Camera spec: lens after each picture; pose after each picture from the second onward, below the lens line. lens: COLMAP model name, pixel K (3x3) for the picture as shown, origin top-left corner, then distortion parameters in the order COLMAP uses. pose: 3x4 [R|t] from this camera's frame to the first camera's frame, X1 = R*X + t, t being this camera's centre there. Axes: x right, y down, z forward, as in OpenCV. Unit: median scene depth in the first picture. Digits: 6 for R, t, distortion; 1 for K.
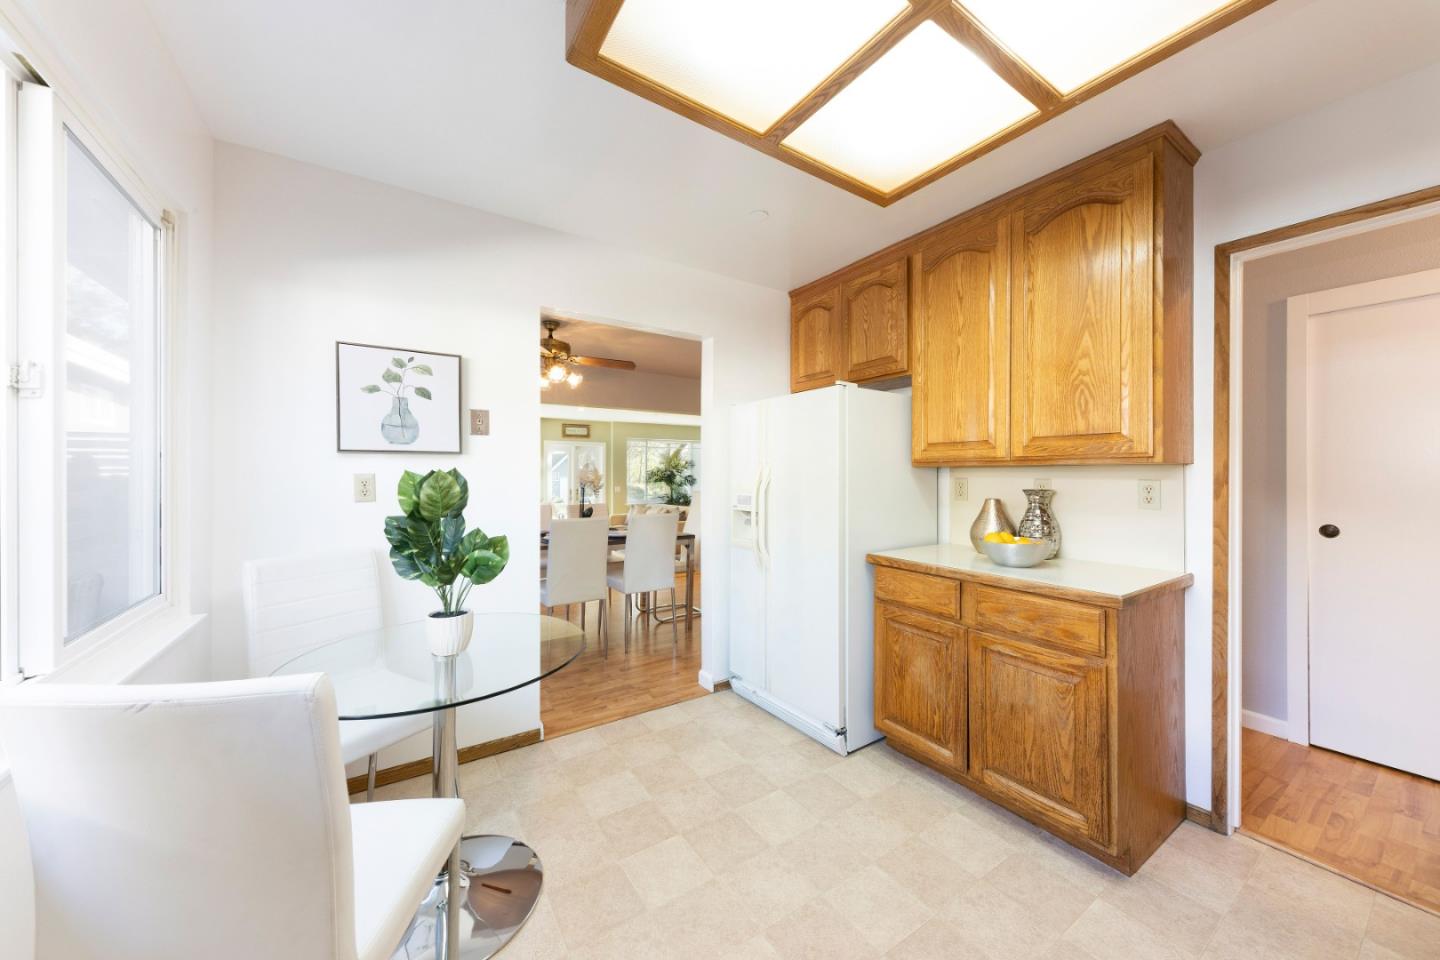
lens RADIAL K [[505.0, 0, 721.5], [0, 505.0, 474.7], [0, 0, 1]] dist [0.001356, -0.000440]
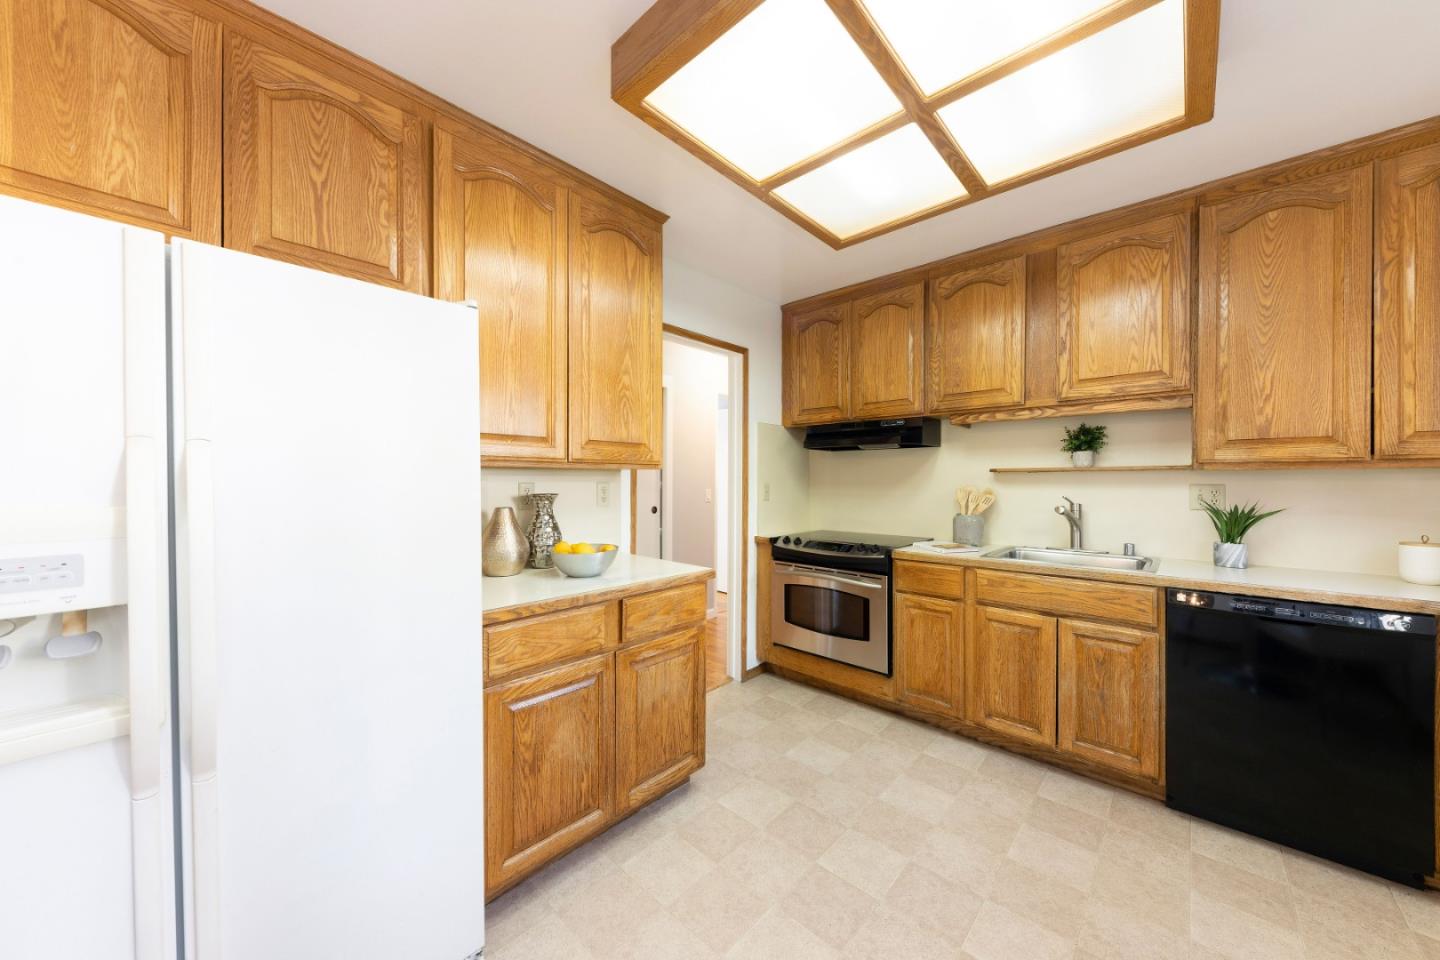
lens RADIAL K [[505.0, 0, 719.2], [0, 505.0, 485.3], [0, 0, 1]] dist [0.001356, -0.000440]
pose [[-0.240746, -0.013449, 0.970495, -0.399472], [-0.003296, 0.999910, 0.013039, 0.000323], [-0.970582, -0.000060, -0.240769, 1.010046]]
